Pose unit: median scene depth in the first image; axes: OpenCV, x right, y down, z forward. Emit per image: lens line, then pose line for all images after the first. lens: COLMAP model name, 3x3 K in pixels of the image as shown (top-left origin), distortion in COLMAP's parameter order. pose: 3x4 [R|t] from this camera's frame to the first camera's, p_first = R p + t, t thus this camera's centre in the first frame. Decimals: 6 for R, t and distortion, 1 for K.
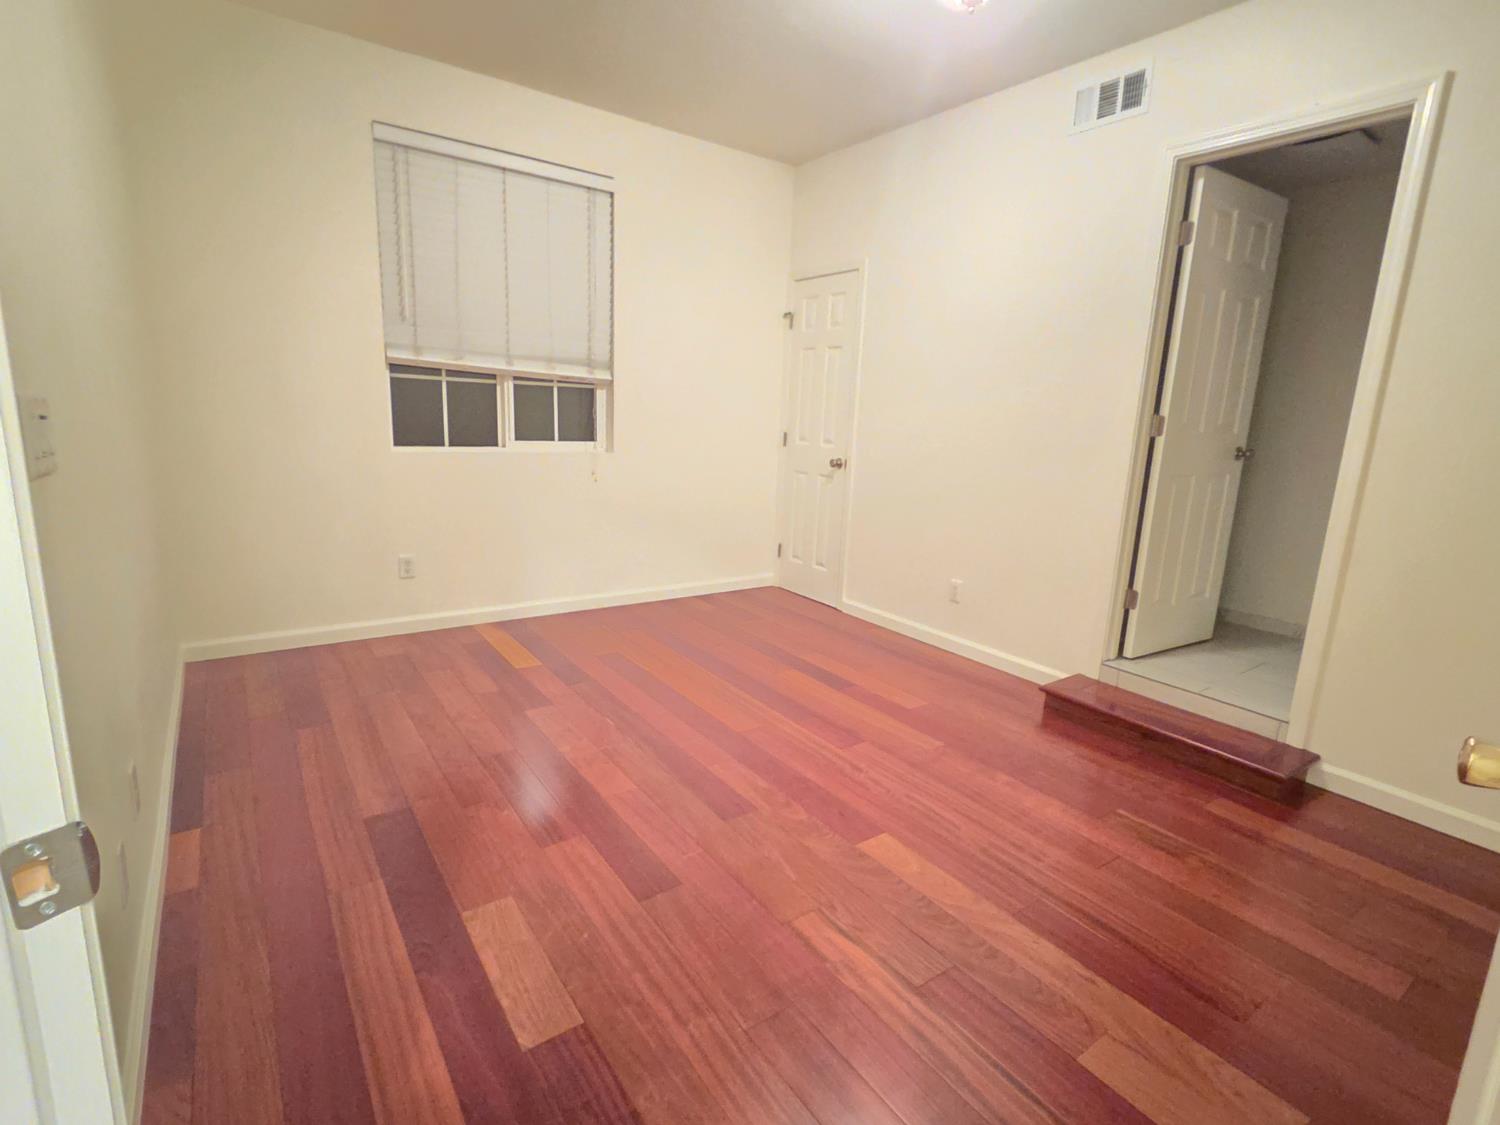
lens RADIAL K [[728.9, 0, 756.3], [0, 728.9, 556.5], [0, 0, 1]] dist [0.001876, -0.000037]
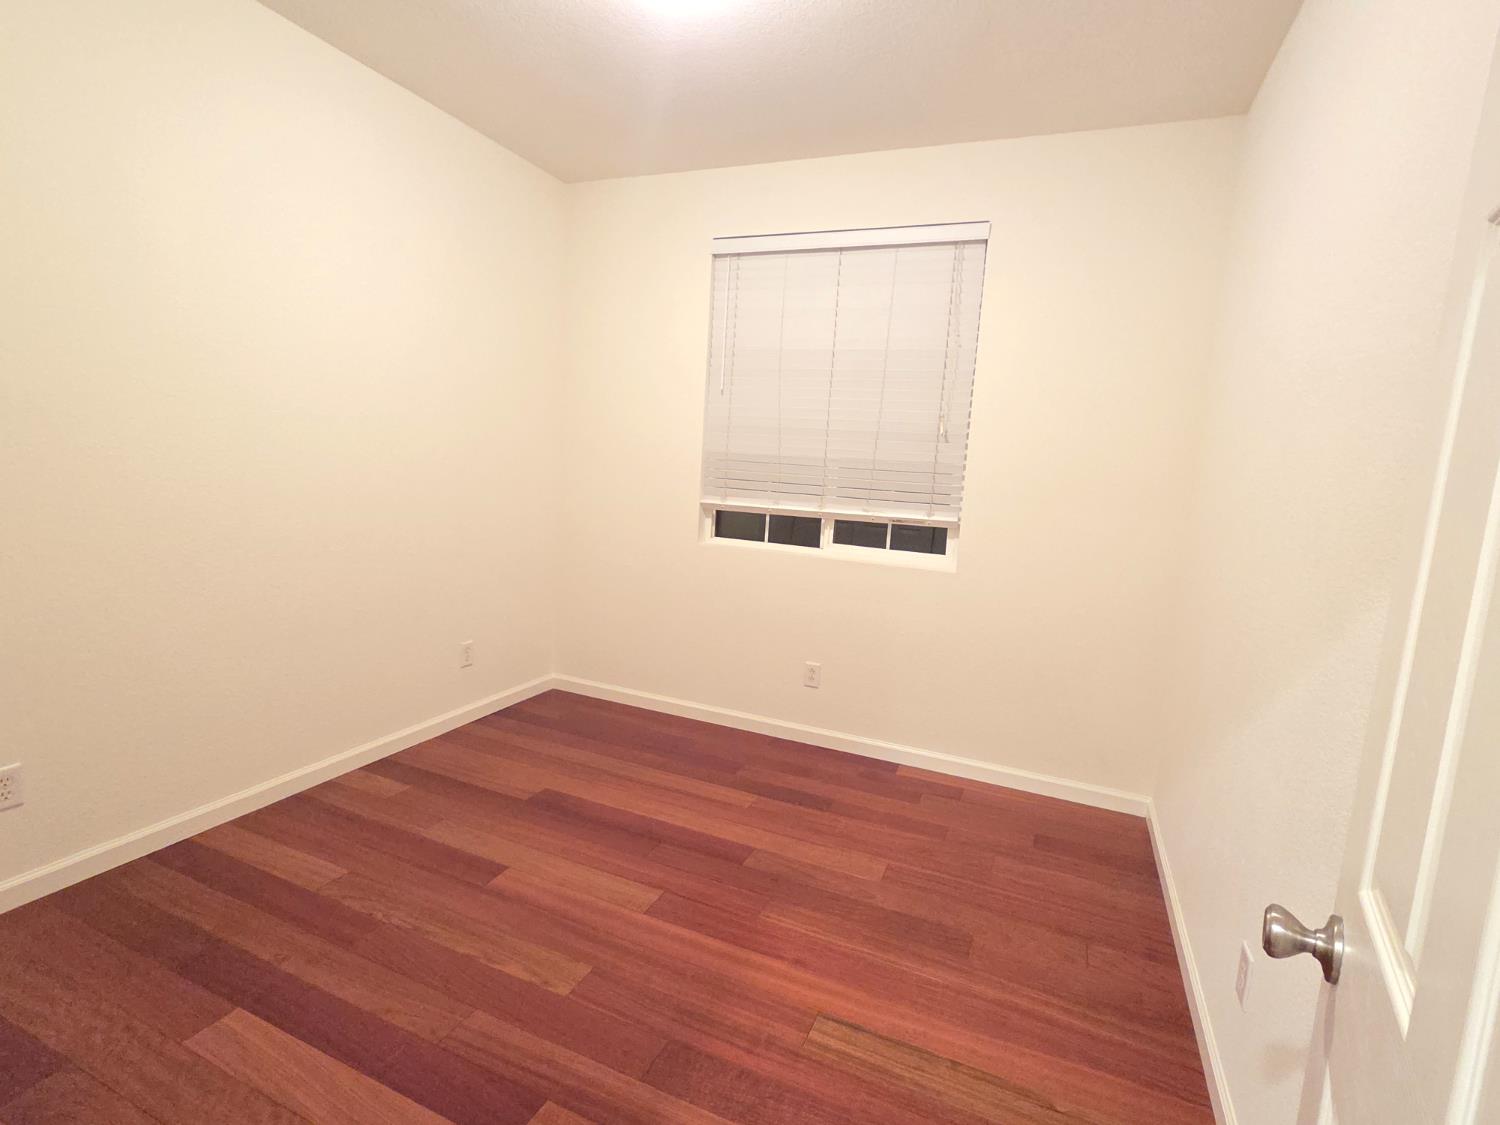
lens RADIAL K [[728.9, 0, 756.3], [0, 728.9, 556.5], [0, 0, 1]] dist [0.001876, -0.000037]
pose [[0.525340, 0.112082, -0.843478, 0.421508], [-0.206214, 0.978506, 0.001589, -0.142576], [0.825526, 0.173102, 0.537161, 0.513367]]
